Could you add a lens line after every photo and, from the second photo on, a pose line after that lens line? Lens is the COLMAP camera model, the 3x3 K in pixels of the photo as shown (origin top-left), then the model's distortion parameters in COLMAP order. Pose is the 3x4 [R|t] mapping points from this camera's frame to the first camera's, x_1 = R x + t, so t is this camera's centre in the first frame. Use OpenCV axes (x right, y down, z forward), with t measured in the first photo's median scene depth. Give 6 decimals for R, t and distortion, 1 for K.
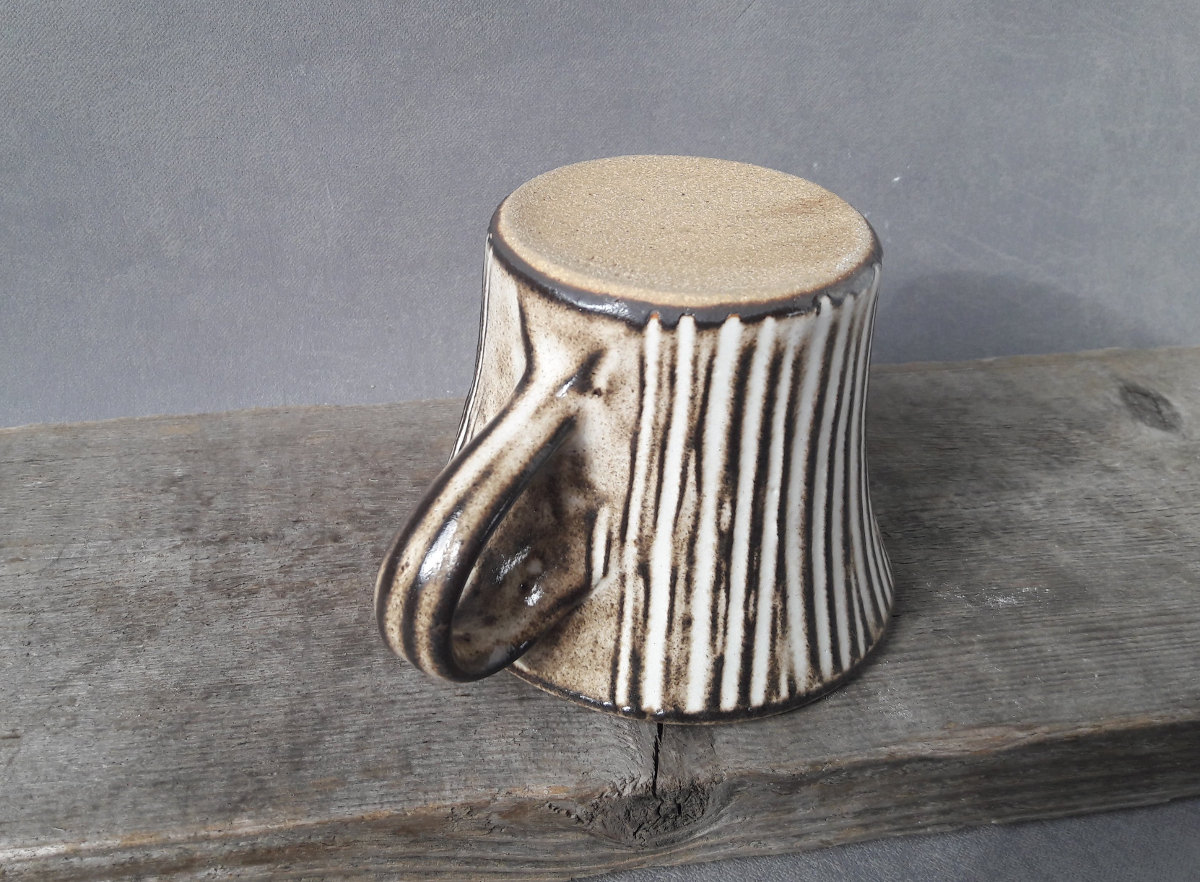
lens RADIAL K [[1244.1, 0, 504.3], [0, 1244.1, 407.8], [0, 0, 1]] dist [0.154899, -0.496982]
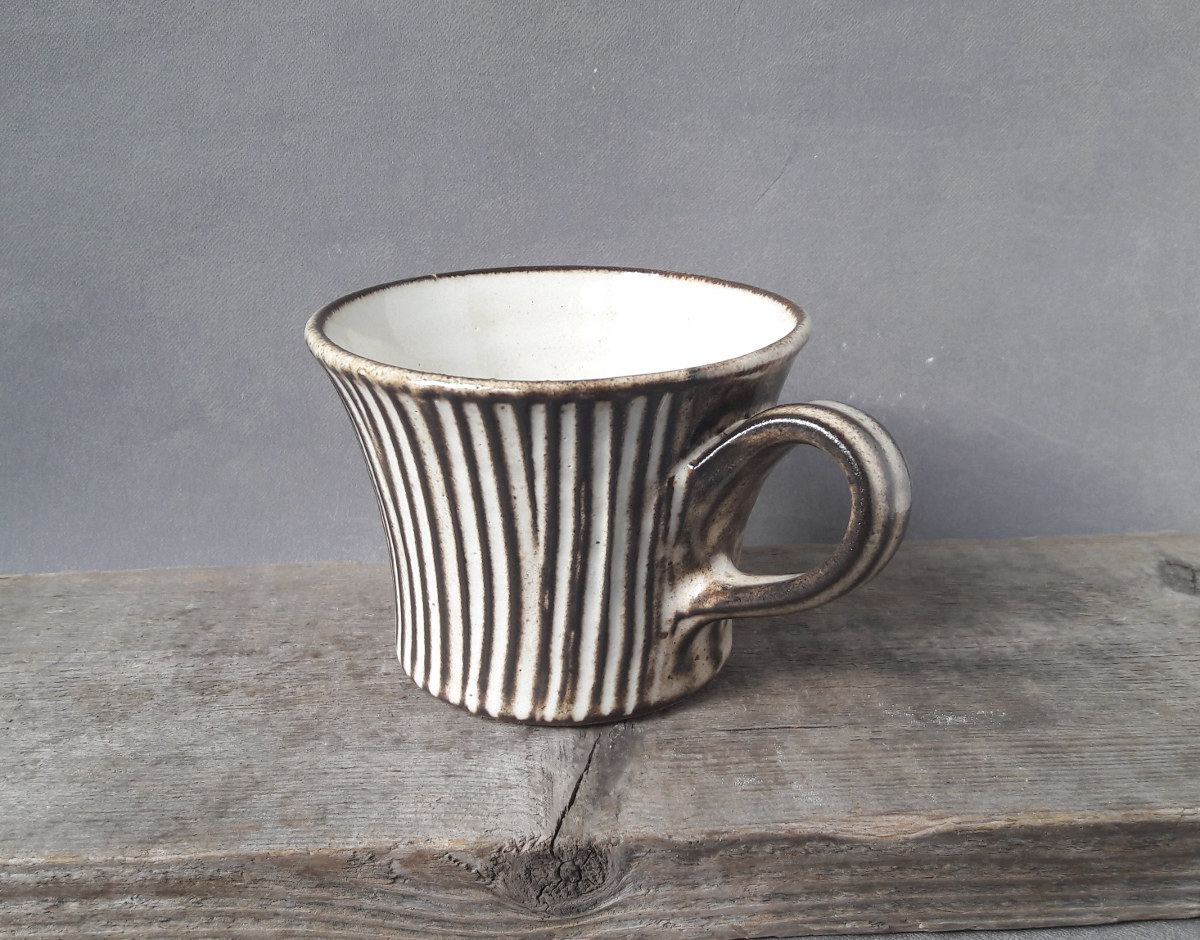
lens RADIAL K [[1397.1, 0, 598.2], [0, 1397.1, 547.1], [0, 0, 1]] dist [0.243486, -0.843131]
pose [[0.994199, 0.010171, -0.107075, 0.267721], [-0.025725, 0.989112, -0.144902, 0.214192], [0.104435, 0.146816, 0.983635, -0.181154]]
